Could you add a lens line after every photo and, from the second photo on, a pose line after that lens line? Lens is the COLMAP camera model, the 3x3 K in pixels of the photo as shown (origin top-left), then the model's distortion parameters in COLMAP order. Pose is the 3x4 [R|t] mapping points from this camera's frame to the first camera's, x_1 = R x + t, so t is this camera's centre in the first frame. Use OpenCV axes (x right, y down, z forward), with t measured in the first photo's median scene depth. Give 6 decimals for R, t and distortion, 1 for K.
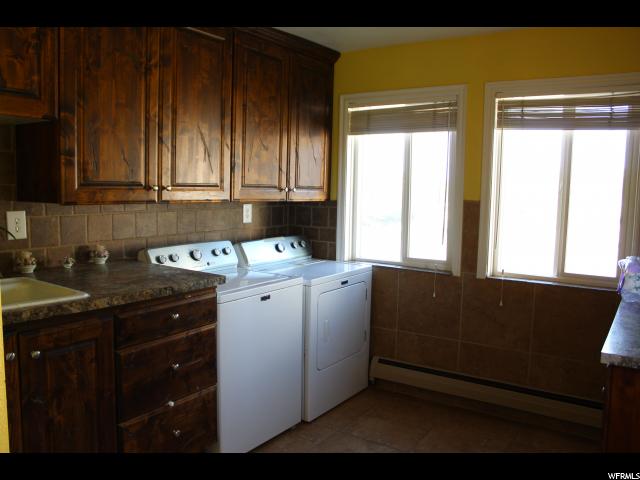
lens RADIAL K [[527.7, 0, 320.0], [0, 527.7, 240.0], [0, 0, 1]] dist [-0.165472, 0.152537]
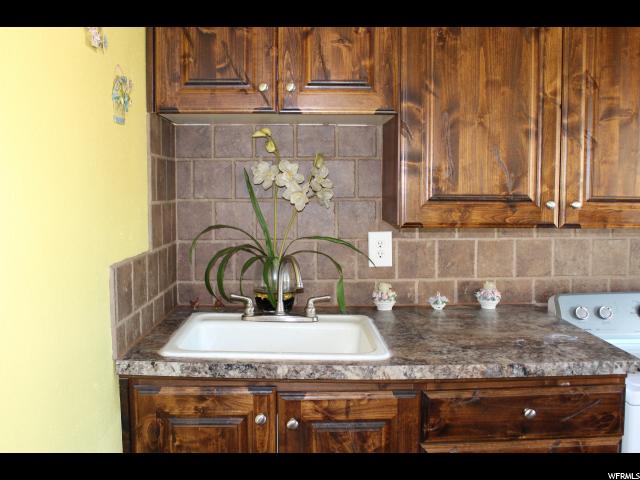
lens RADIAL K [[618.3, 0, 320.0], [0, 618.3, 240.0], [0, 0, 1]] dist [-0.084893, 0.009834]
pose [[0.588350, 0.042430, -0.807493, 0.143463], [-0.070389, 0.997519, 0.001129, -0.039285], [0.805537, 0.056175, 0.589876, 0.346663]]
